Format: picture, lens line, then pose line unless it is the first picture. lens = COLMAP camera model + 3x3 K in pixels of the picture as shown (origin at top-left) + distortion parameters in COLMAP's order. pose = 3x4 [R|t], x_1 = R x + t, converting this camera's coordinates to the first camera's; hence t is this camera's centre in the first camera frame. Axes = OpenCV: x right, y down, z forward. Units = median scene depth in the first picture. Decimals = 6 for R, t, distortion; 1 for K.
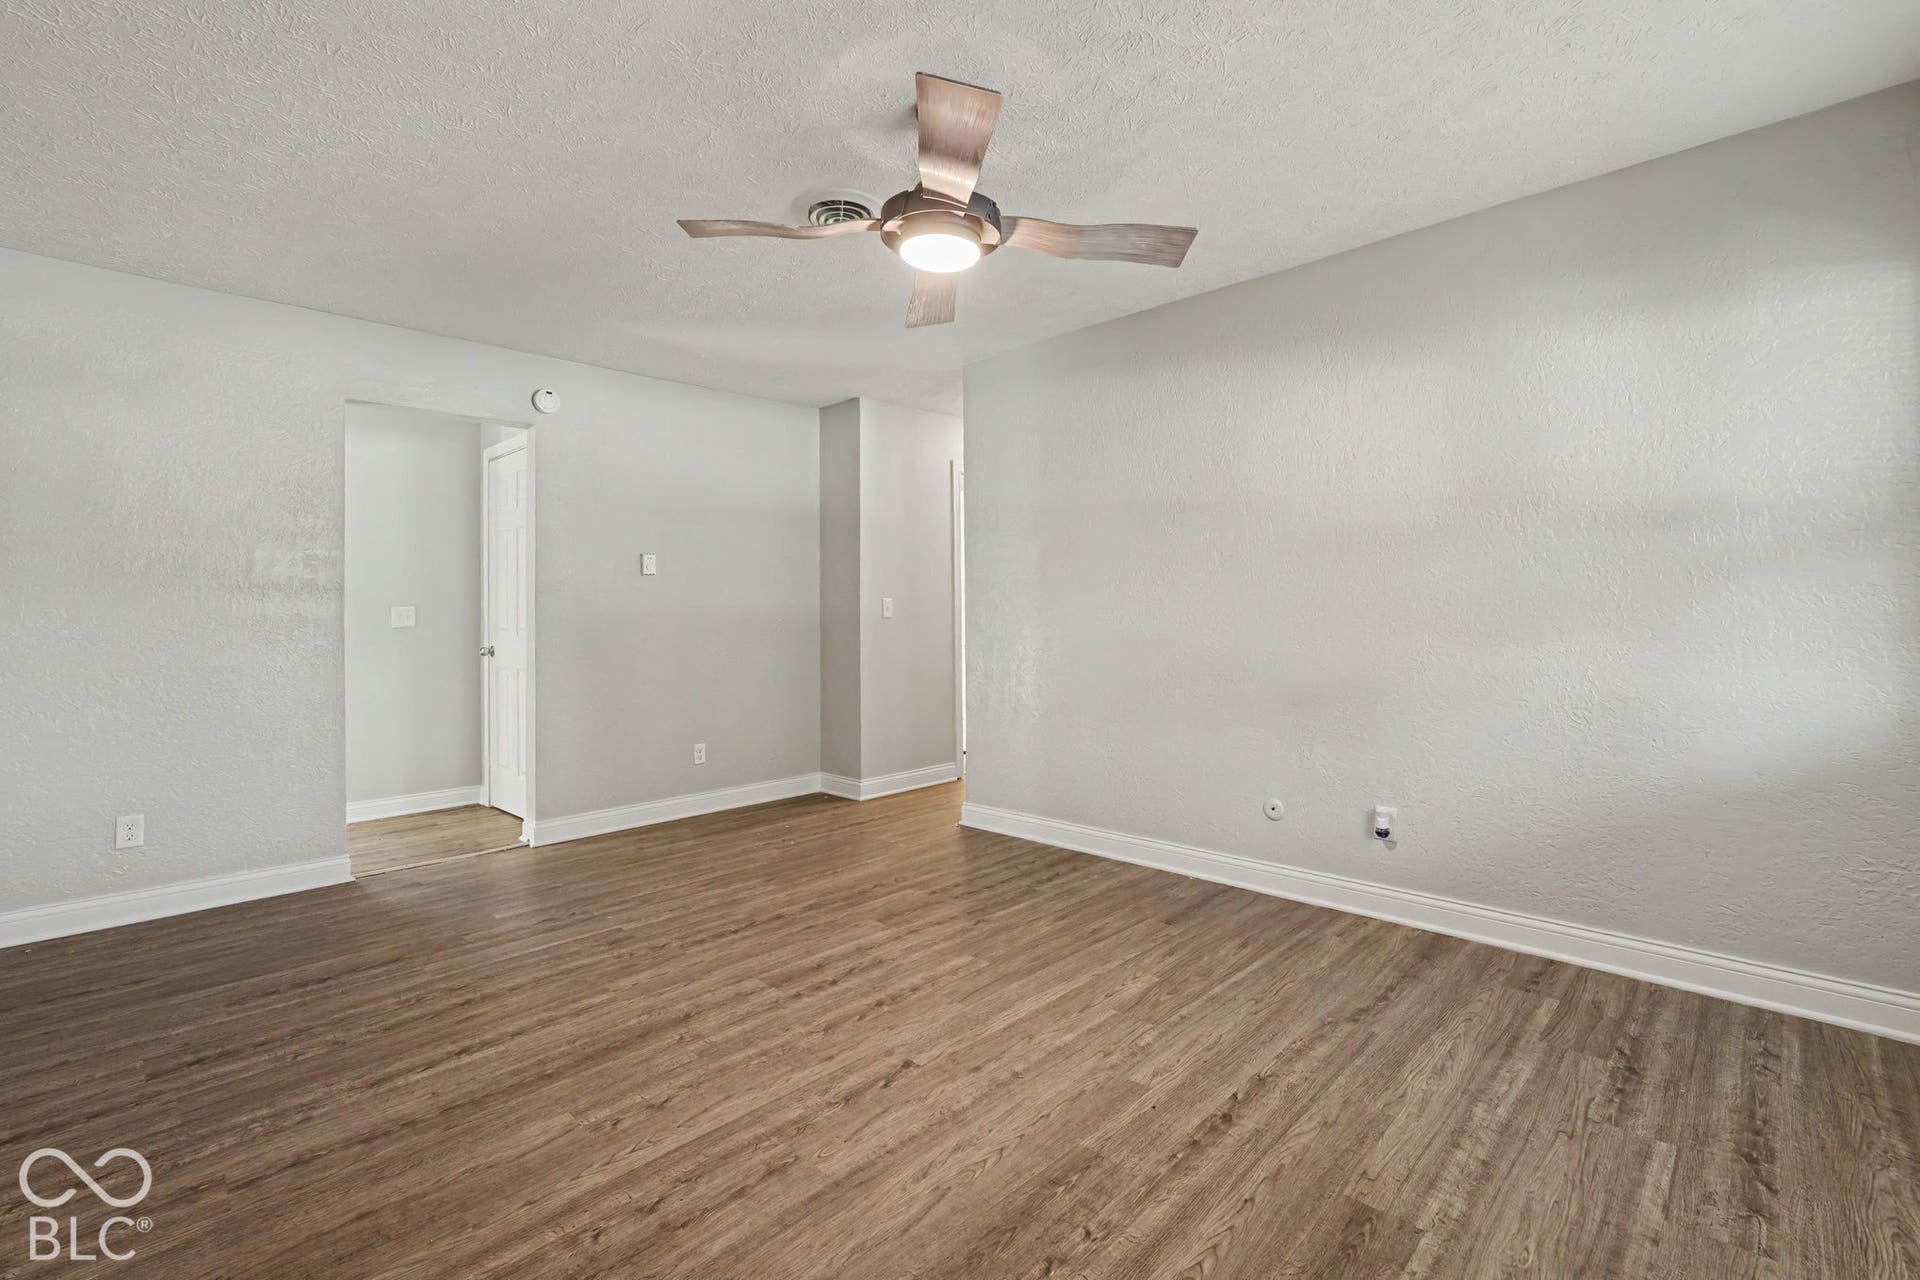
lens RADIAL K [[844.5, 0, 960.1], [0, 844.5, 629.4], [0, 0, 1]] dist [-0.003377, 0.000648]
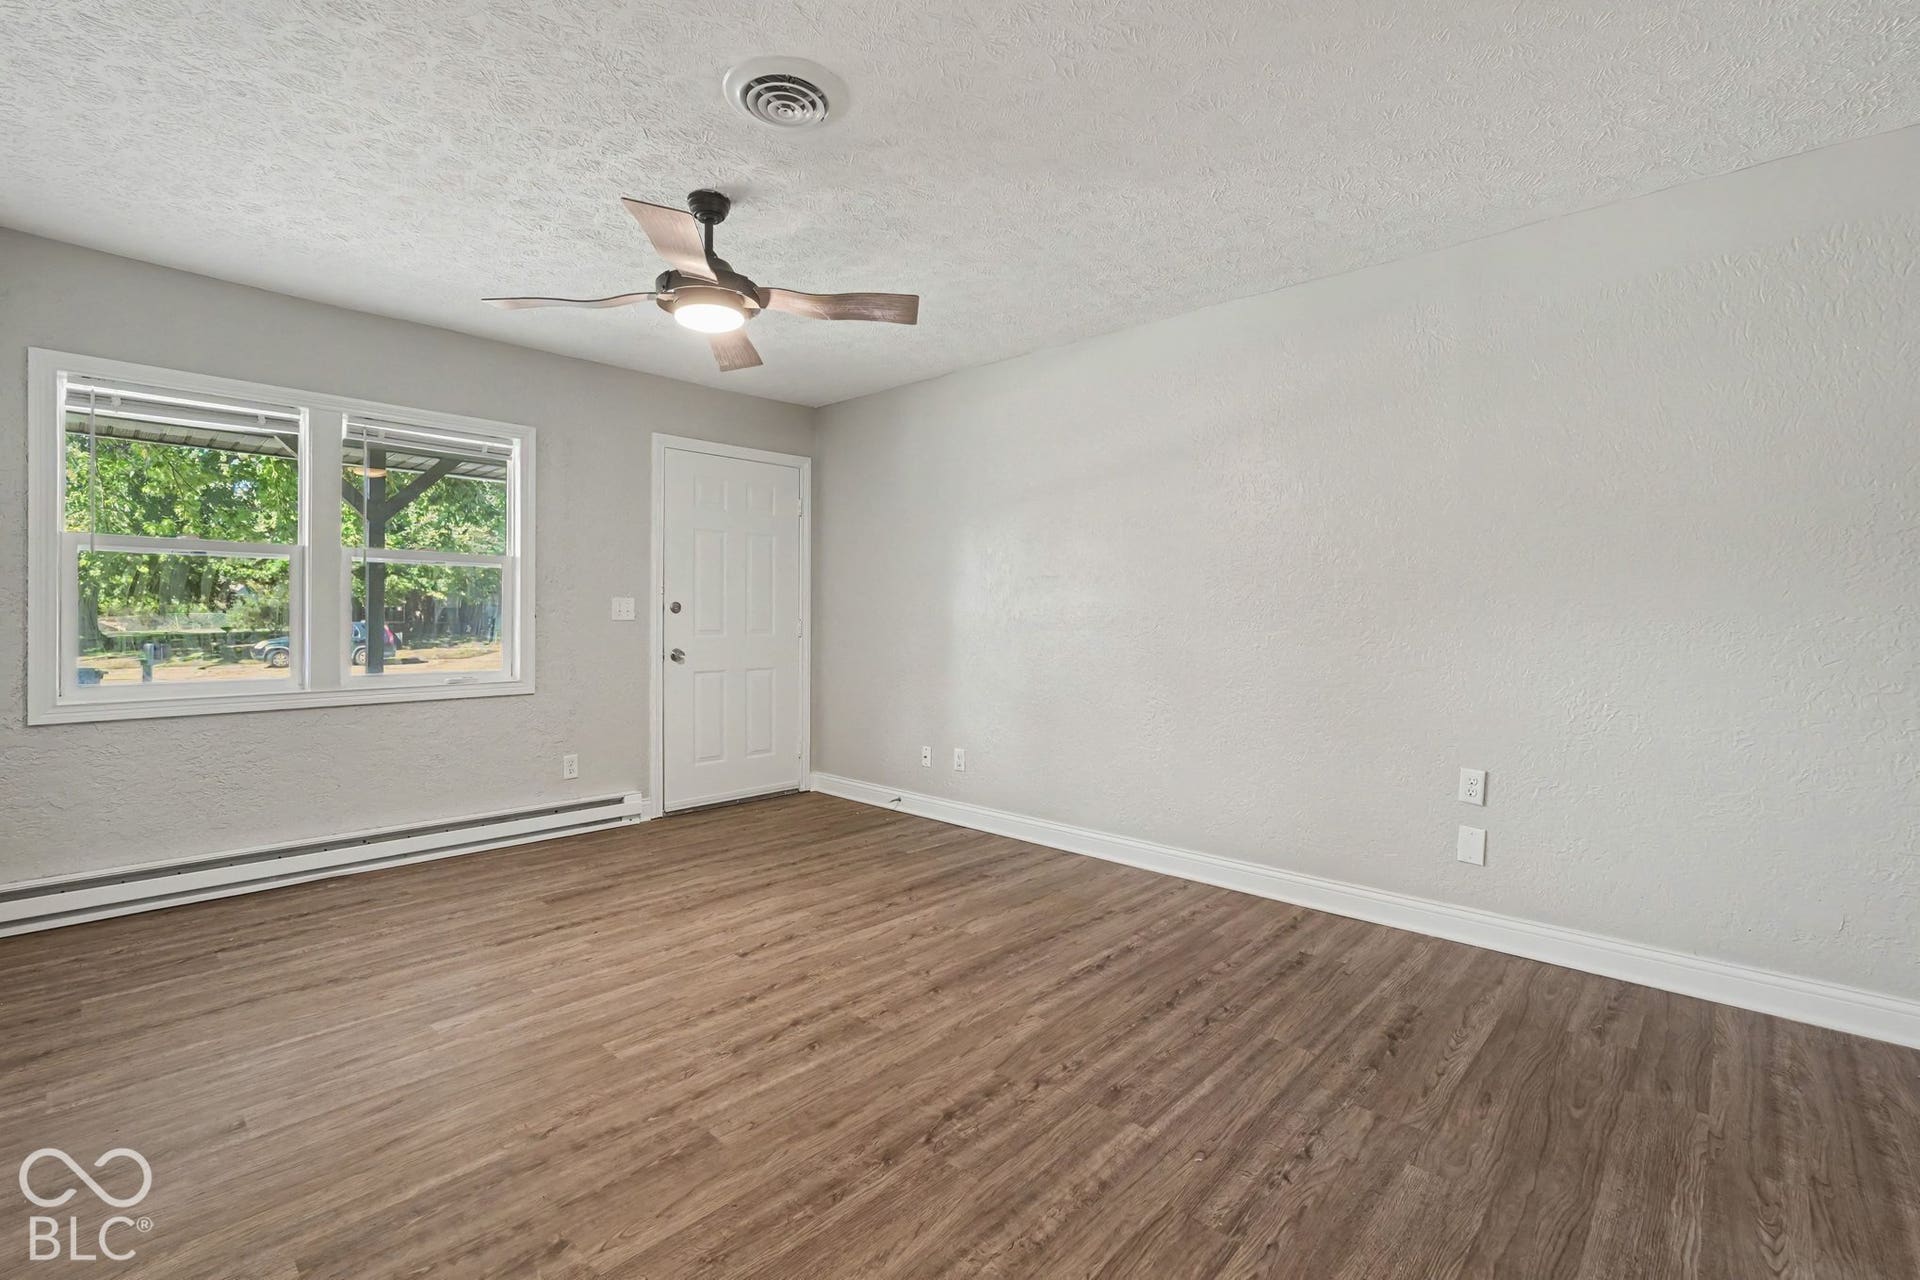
lens RADIAL K [[844.5, 0, 959.8], [0, 844.5, 626.8], [0, 0, 1]] dist [-0.003377, 0.000648]
pose [[-0.999759, 0.008250, -0.020337, -0.338747], [0.007739, 0.999656, 0.025061, -0.028954], [0.020537, 0.024898, -0.999479, 2.071988]]
